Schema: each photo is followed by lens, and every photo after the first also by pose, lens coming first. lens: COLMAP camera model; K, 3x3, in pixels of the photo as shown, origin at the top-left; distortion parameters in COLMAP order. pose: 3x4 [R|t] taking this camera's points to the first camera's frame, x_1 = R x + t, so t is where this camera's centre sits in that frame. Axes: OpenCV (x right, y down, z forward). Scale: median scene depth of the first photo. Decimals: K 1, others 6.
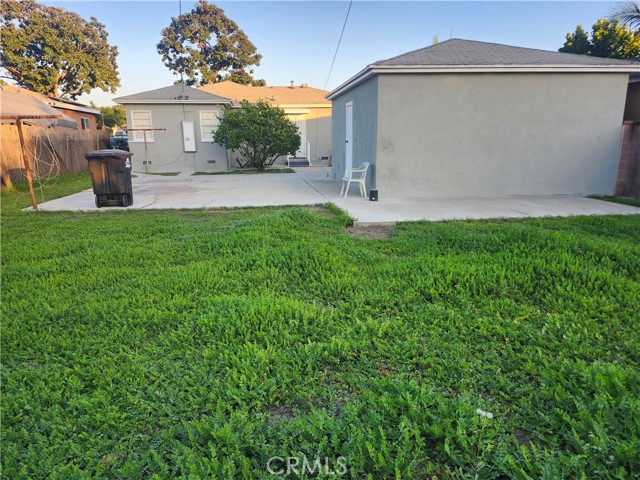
lens RADIAL K [[429.3, 0, 319.5], [0, 429.3, 241.1], [0, 0, 1]] dist [0.007462, -0.000535]
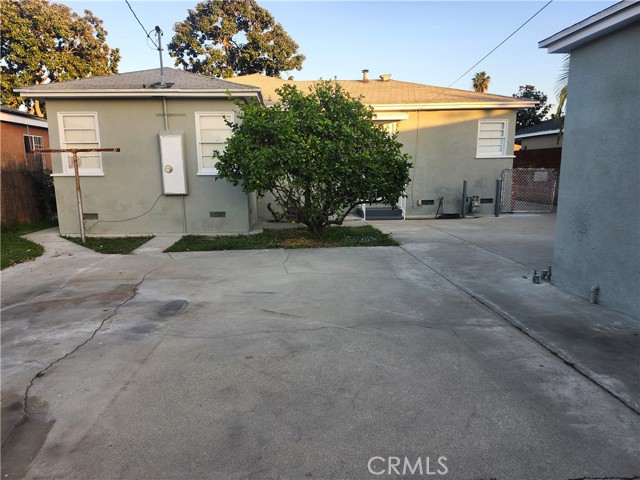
lens RADIAL K [[429.3, 0, 319.8], [0, 429.3, 240.1], [0, 0, 1]] dist [0.007462, -0.000535]
pose [[0.997553, 0.010650, -0.069097, -0.057264], [-0.014844, 0.998060, -0.060467, -0.073142], [0.068319, 0.061345, 0.995776, 0.297555]]
